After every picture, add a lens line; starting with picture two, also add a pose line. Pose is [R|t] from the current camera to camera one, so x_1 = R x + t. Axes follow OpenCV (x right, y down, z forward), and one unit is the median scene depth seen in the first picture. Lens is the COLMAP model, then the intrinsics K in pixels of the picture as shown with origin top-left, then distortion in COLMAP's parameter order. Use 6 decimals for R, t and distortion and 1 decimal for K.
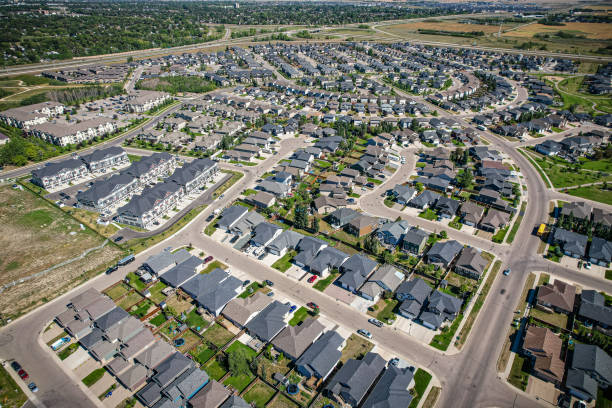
lens RADIAL K [[391.5, 0, 304.9], [0, 391.5, 200.9], [0, 0, 1]] dist [-0.064155, 0.052220]
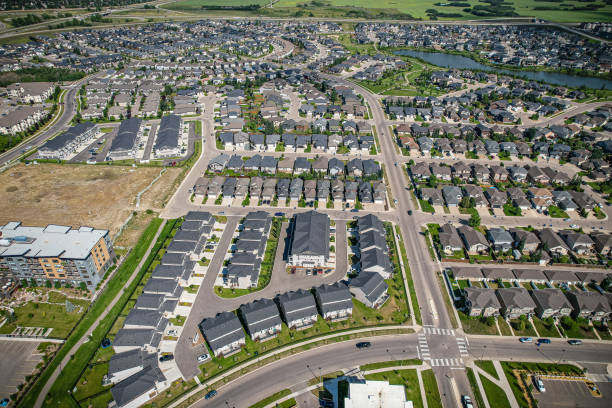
lens RADIAL K [[391.5, 0, 306.1], [0, 391.5, 203.9], [0, 0, 1]] dist [-0.064155, 0.052220]
pose [[0.840635, -0.284985, 0.460562, -0.468346], [0.256297, 0.958447, 0.125261, 0.116495], [-0.477122, 0.012742, 0.878745, -0.334356]]
